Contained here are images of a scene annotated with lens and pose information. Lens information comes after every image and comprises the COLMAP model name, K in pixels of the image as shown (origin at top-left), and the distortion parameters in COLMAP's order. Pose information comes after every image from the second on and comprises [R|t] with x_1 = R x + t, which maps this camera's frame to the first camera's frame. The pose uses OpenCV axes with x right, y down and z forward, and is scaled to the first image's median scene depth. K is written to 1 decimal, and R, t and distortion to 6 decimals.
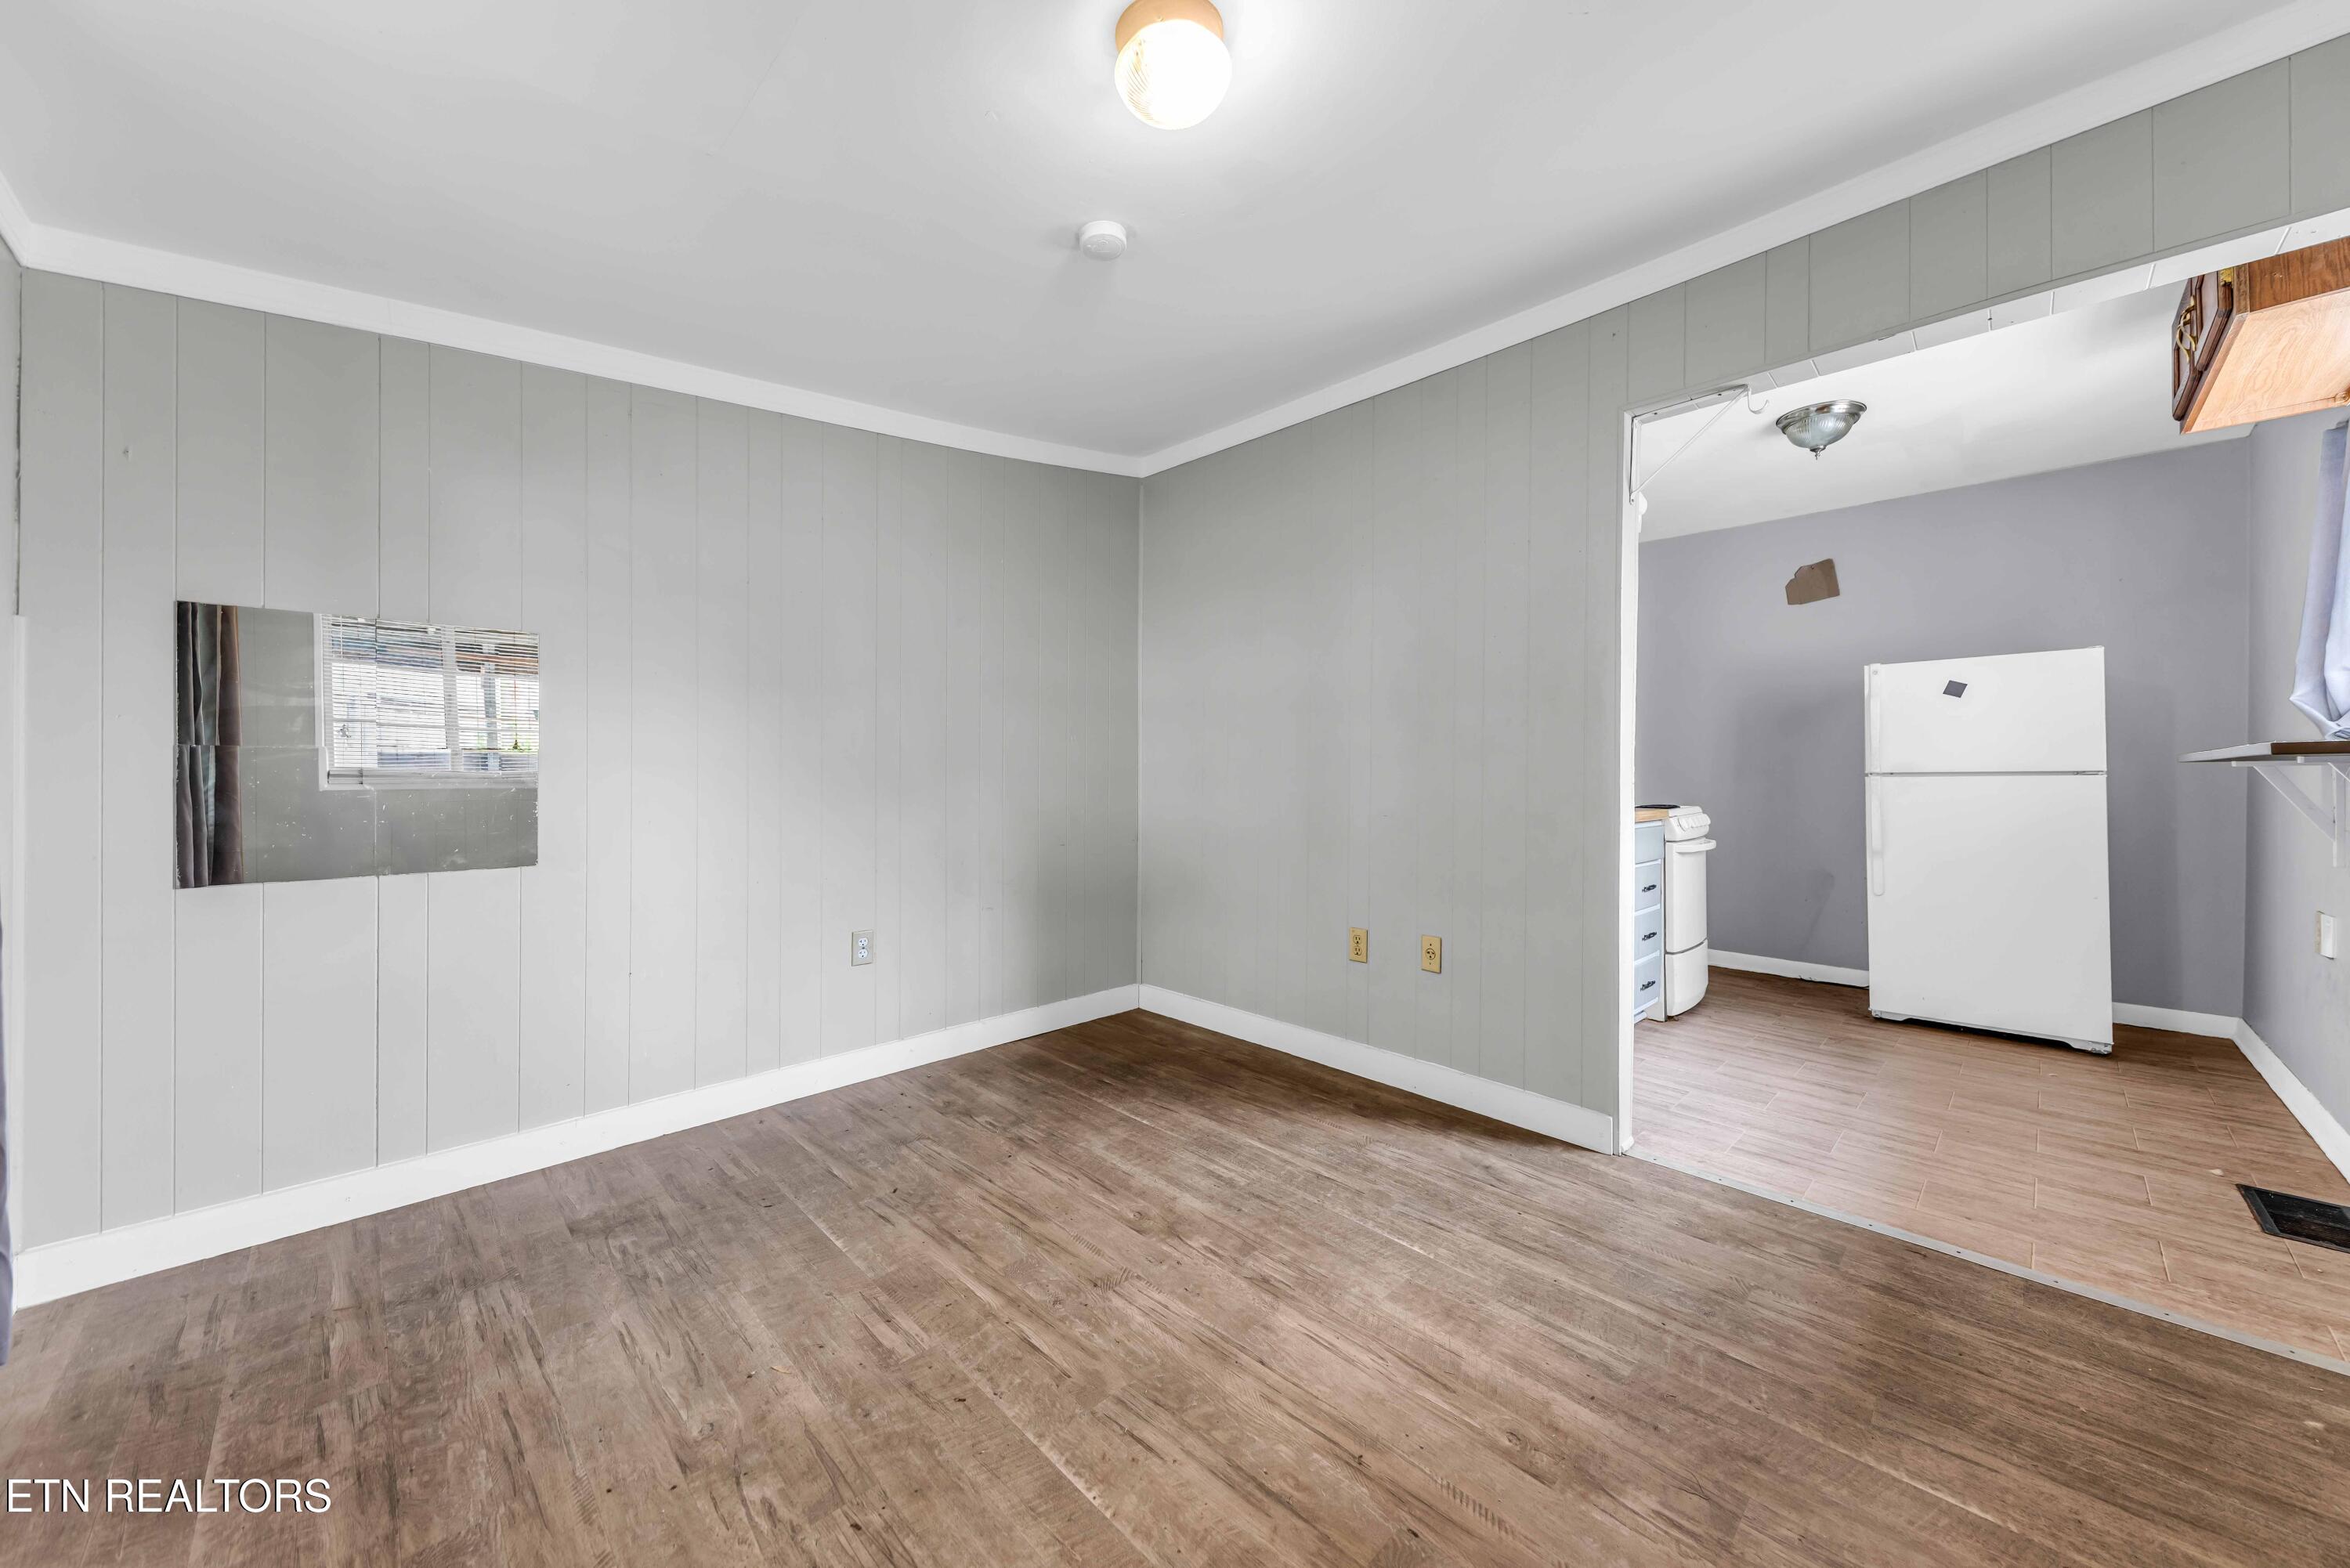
lens RADIAL K [[865.7, 0, 1179.4], [0, 865.7, 770.9], [0, 0, 1]] dist [-0.001656, -0.000076]
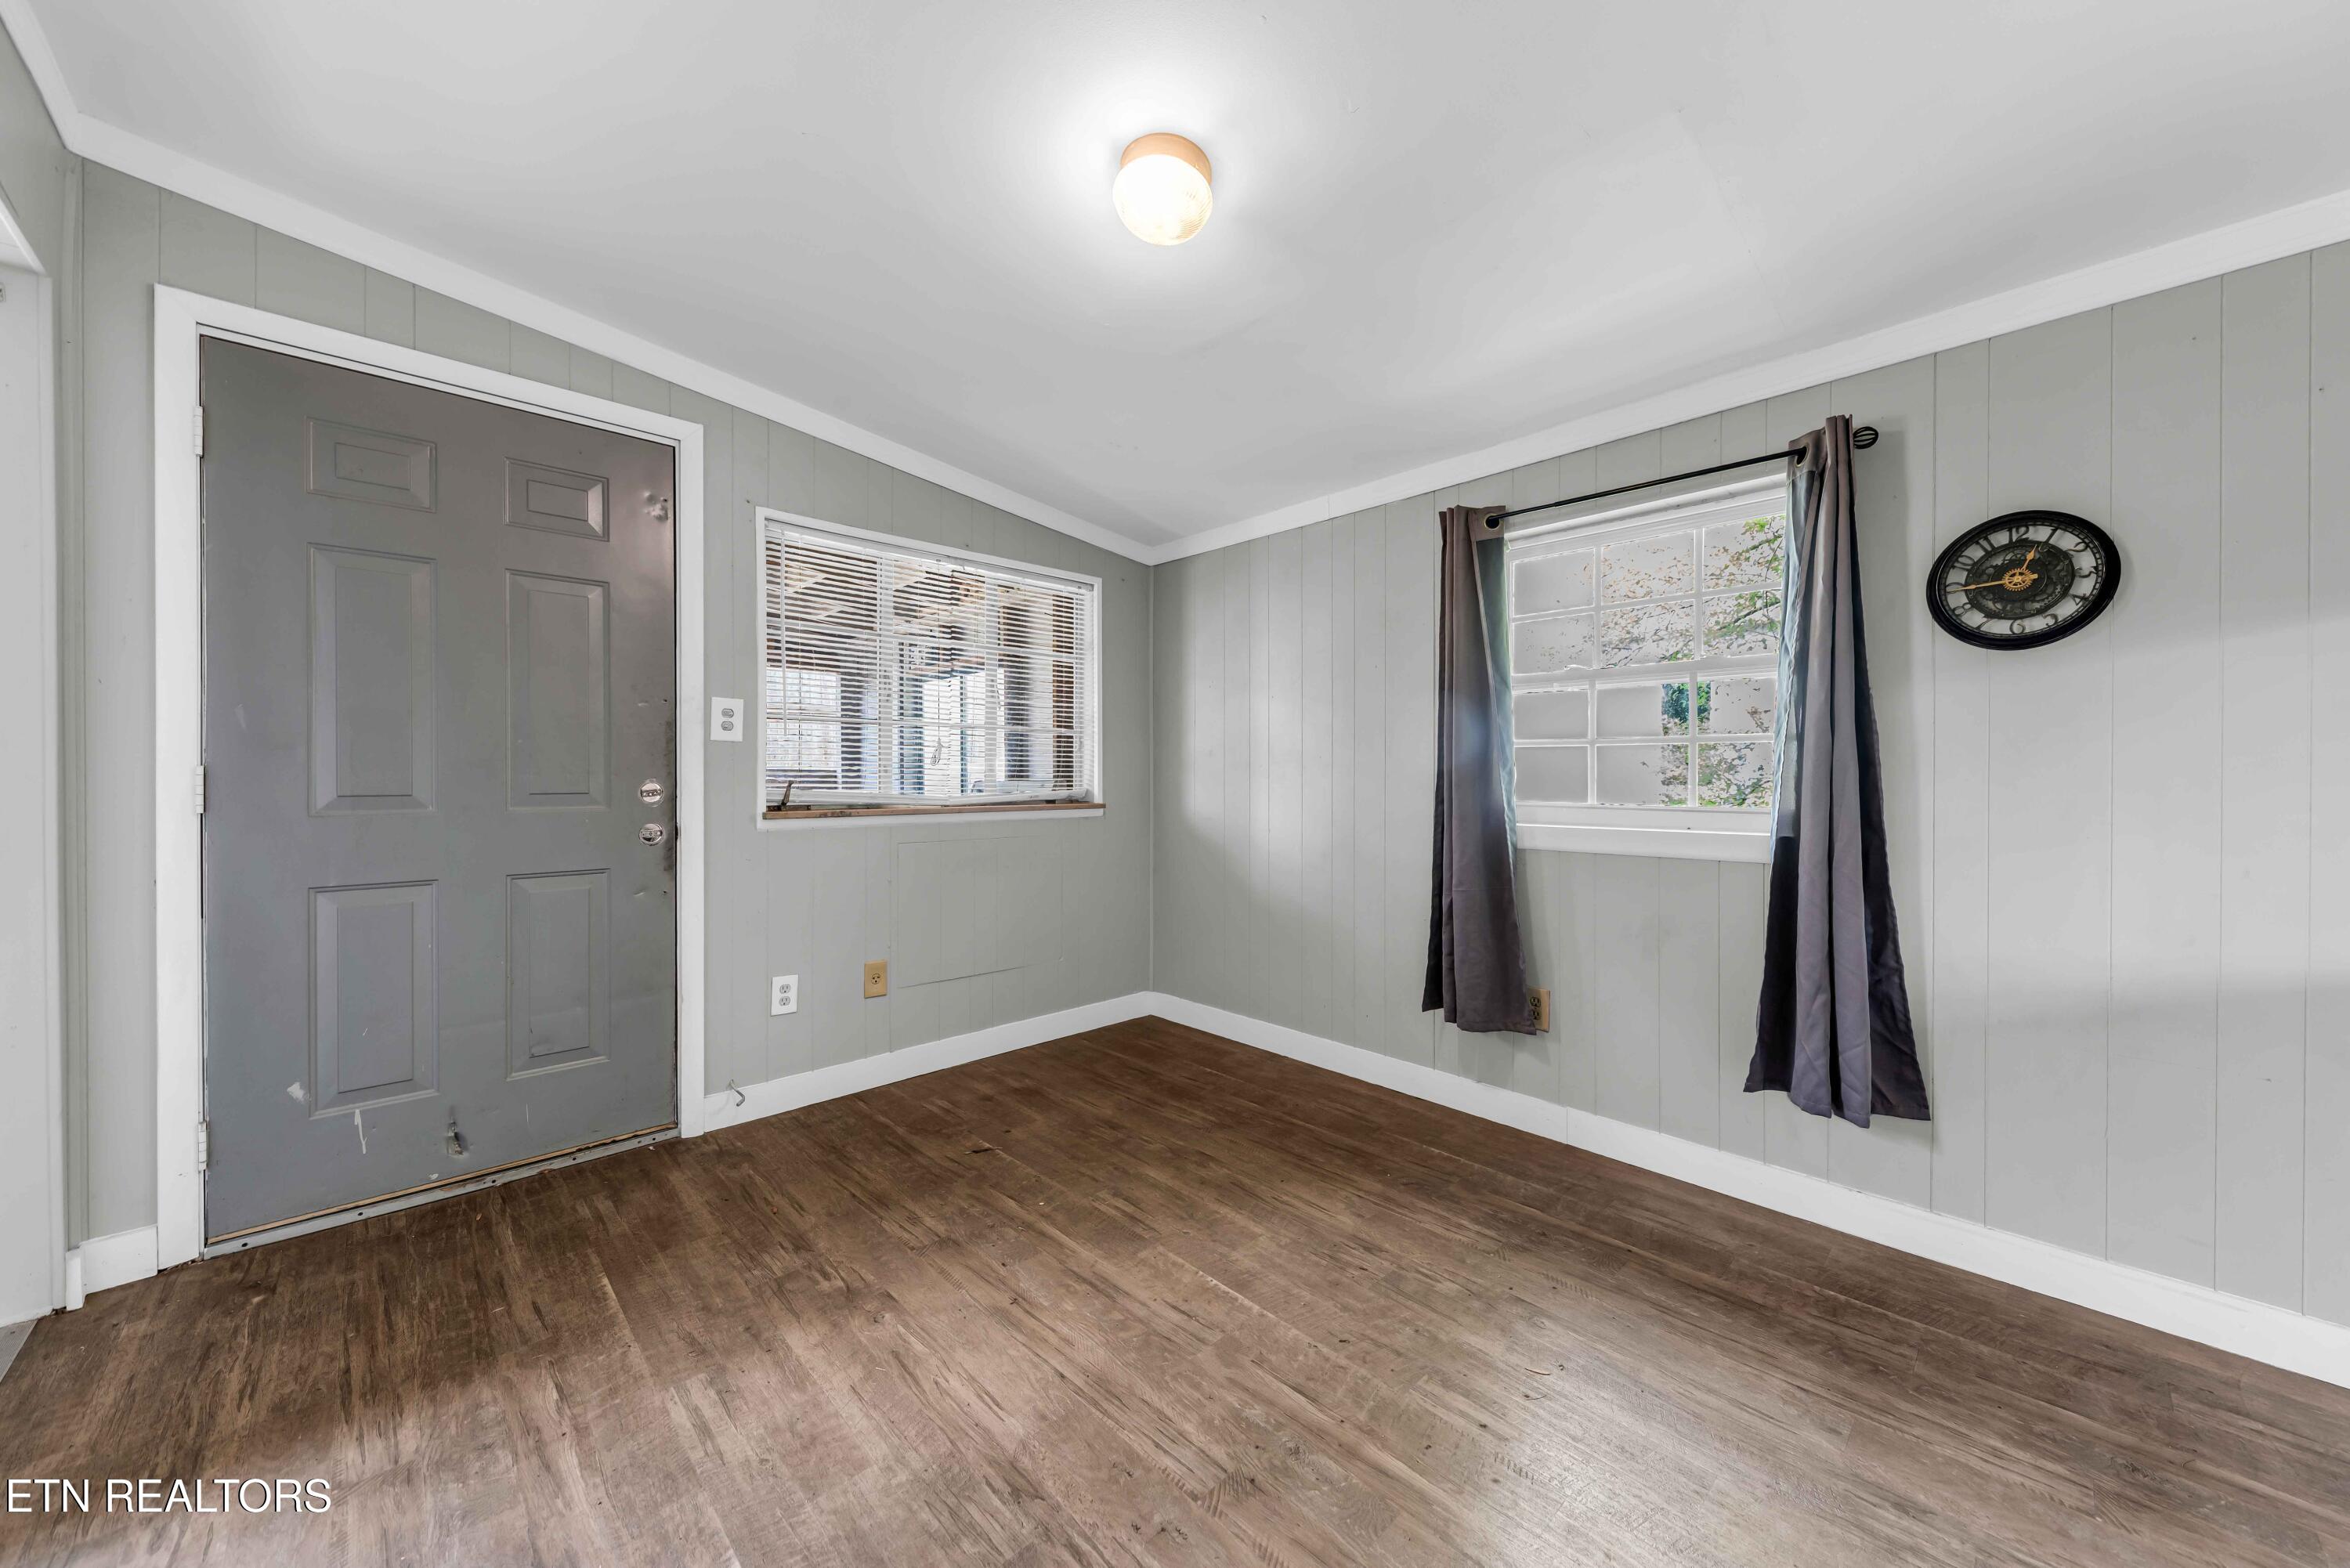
lens RADIAL K [[812.7, 0, 1180.0], [0, 812.7, 775.7], [0, 0, 1]] dist [-0.002459, -0.000312]
pose [[-0.999906, -0.007885, 0.011241, -0.039957], [-0.007841, 0.999961, 0.003973, -0.006432], [-0.011272, 0.003885, -0.999929, 1.748473]]
